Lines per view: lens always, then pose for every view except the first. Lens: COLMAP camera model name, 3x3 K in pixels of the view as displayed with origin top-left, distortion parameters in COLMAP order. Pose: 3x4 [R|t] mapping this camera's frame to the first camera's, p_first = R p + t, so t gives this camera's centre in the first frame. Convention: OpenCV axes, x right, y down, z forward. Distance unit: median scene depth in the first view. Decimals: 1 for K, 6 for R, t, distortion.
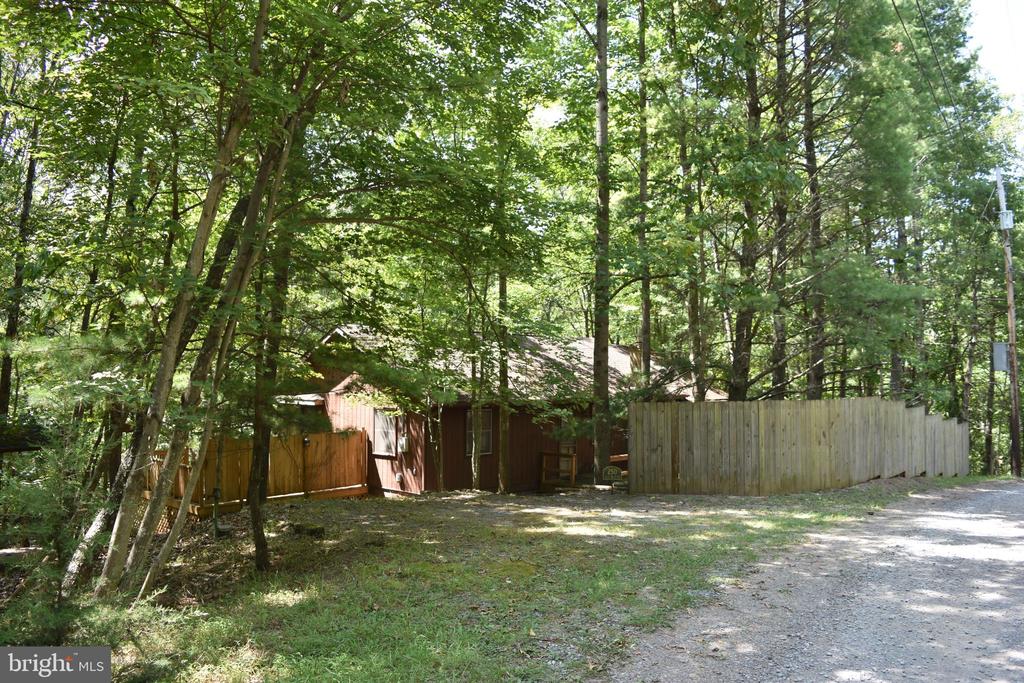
lens RADIAL K [[799.3, 0, 509.9], [0, 799.3, 340.2], [0, 0, 1]] dist [-0.092839, 0.015449]
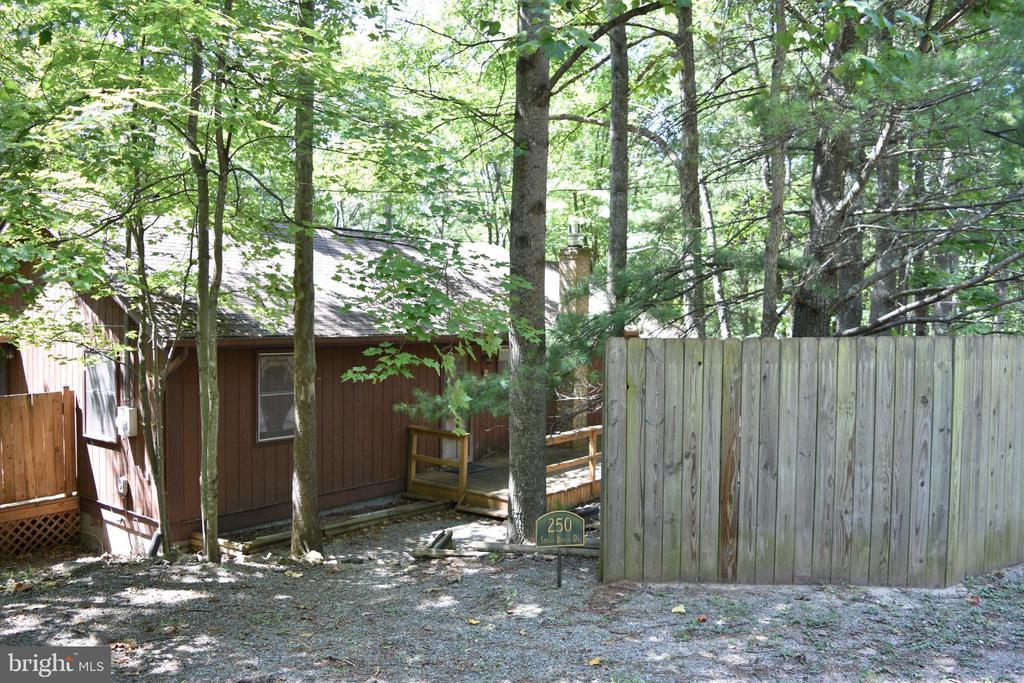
lens RADIAL K [[799.3, 0, 509.9], [0, 799.3, 340.2], [0, 0, 1]] dist [-0.092839, 0.015449]
pose [[0.992892, 0.002157, 0.119002, 0.062015], [-0.011692, 0.996767, 0.079485, 0.050839], [-0.118446, -0.080312, 0.989707, 0.651540]]
